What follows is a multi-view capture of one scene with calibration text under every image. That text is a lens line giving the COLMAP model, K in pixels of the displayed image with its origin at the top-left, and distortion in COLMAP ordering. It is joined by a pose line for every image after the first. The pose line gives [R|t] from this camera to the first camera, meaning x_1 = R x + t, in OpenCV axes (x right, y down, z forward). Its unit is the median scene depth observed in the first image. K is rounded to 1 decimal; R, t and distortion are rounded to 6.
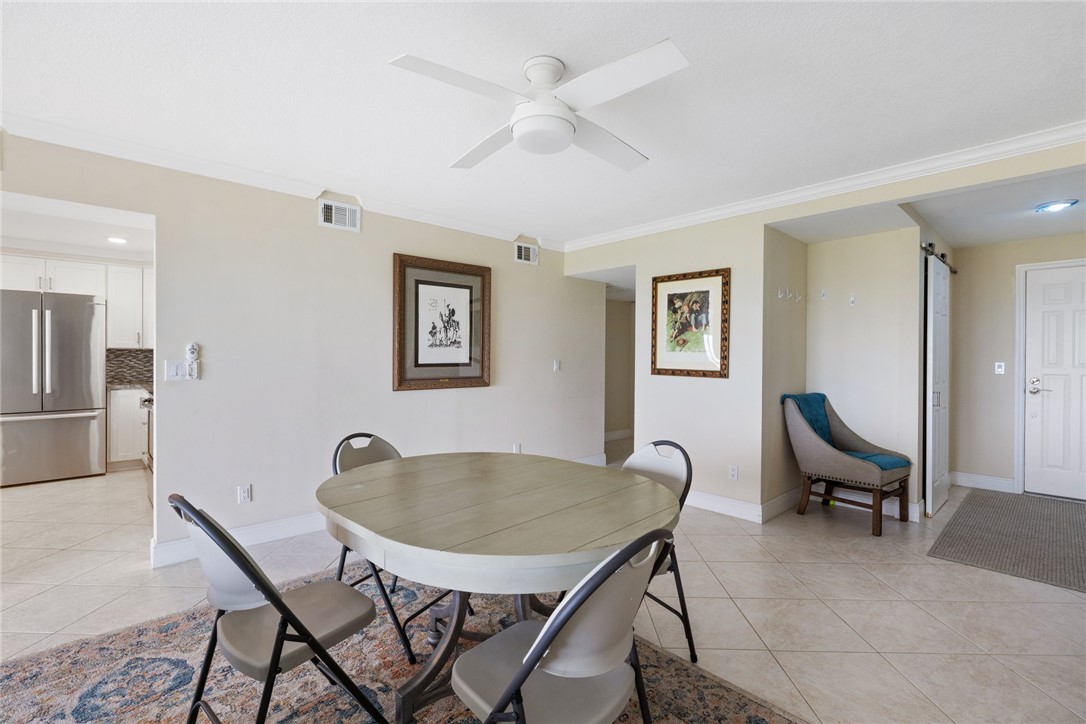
lens RADIAL K [[489.3, 0, 548.0], [0, 489.3, 361.2], [0, 0, 1]] dist [-0.003651, -0.000342]
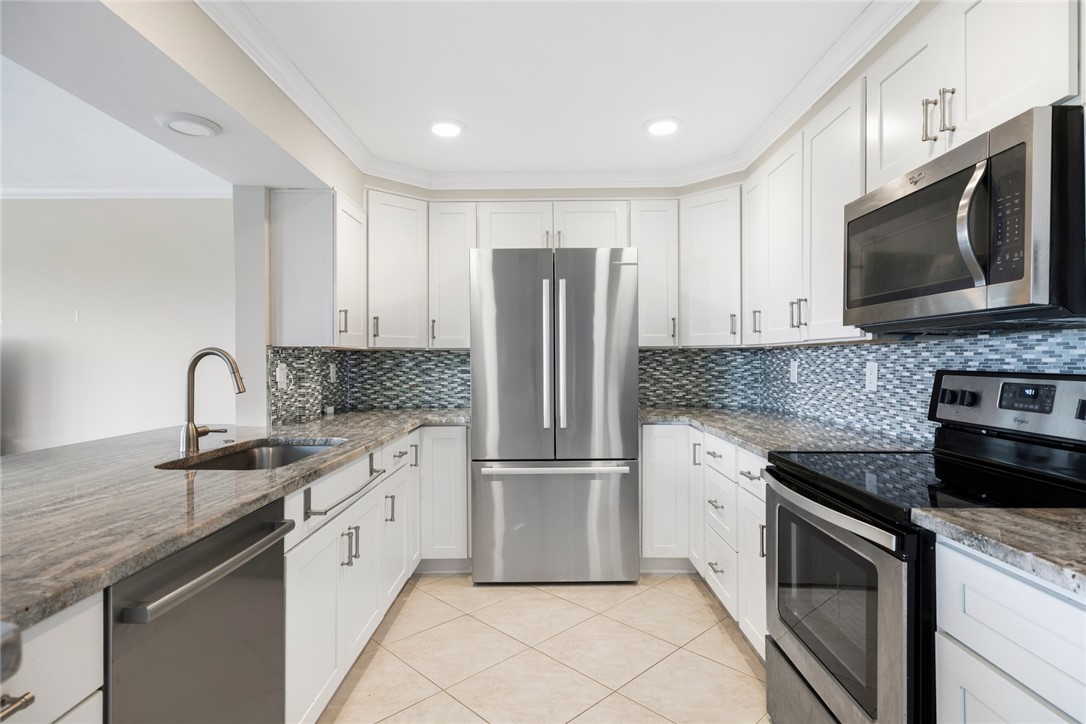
lens RADIAL K [[594.9, 0, 534.3], [0, 594.9, 363.3], [0, 0, 1]] dist [-0.000089, -0.001068]
pose [[0.717566, -0.014662, -0.696336, -0.565624], [0.007075, 0.999880, -0.013762, 0.000925], [0.696455, 0.004949, 0.717584, 0.480673]]
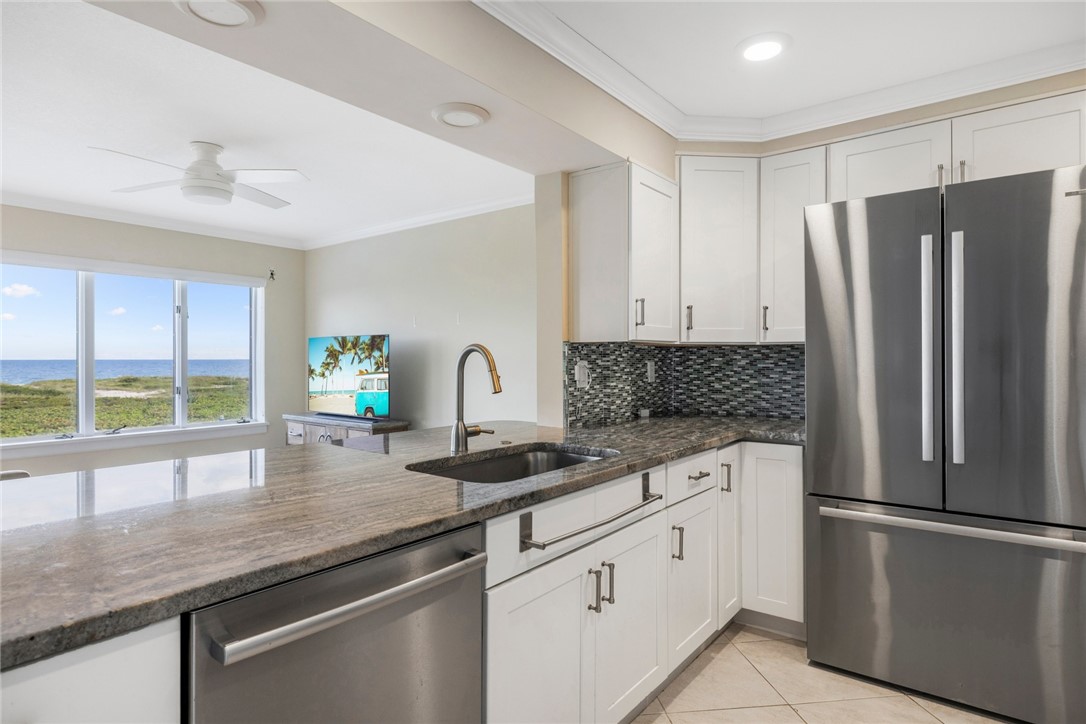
lens RADIAL K [[594.9, 0, 527.8], [0, 594.9, 360.7], [0, 0, 1]] dist [-0.000089, -0.001068]
pose [[0.140476, -0.012024, -0.990011, -0.627557], [-0.007777, 0.999882, -0.013247, -0.001466], [0.990054, 0.009560, 0.140366, 0.615985]]
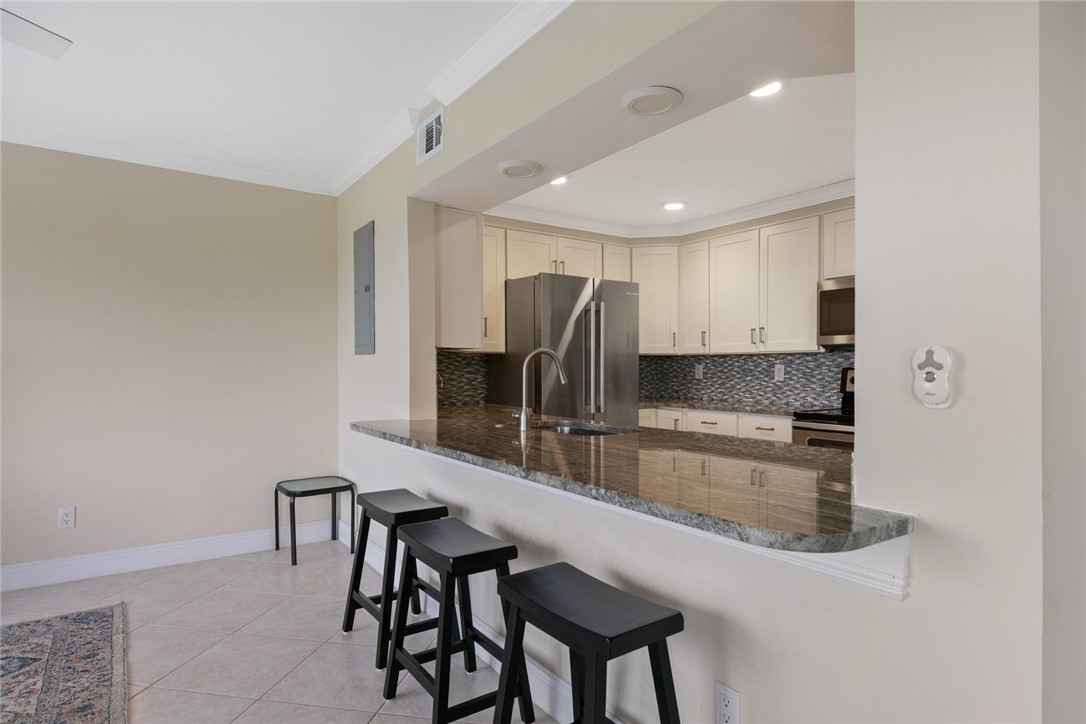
lens RADIAL K [[594.9, 0, 573.1], [0, 594.9, 379.4], [0, 0, 1]] dist [-0.000089, -0.001068]
pose [[0.991468, -0.013562, -0.129644, -0.928411], [0.014418, 0.999880, 0.005668, 0.008220], [0.129551, -0.007489, 0.991544, 0.091392]]
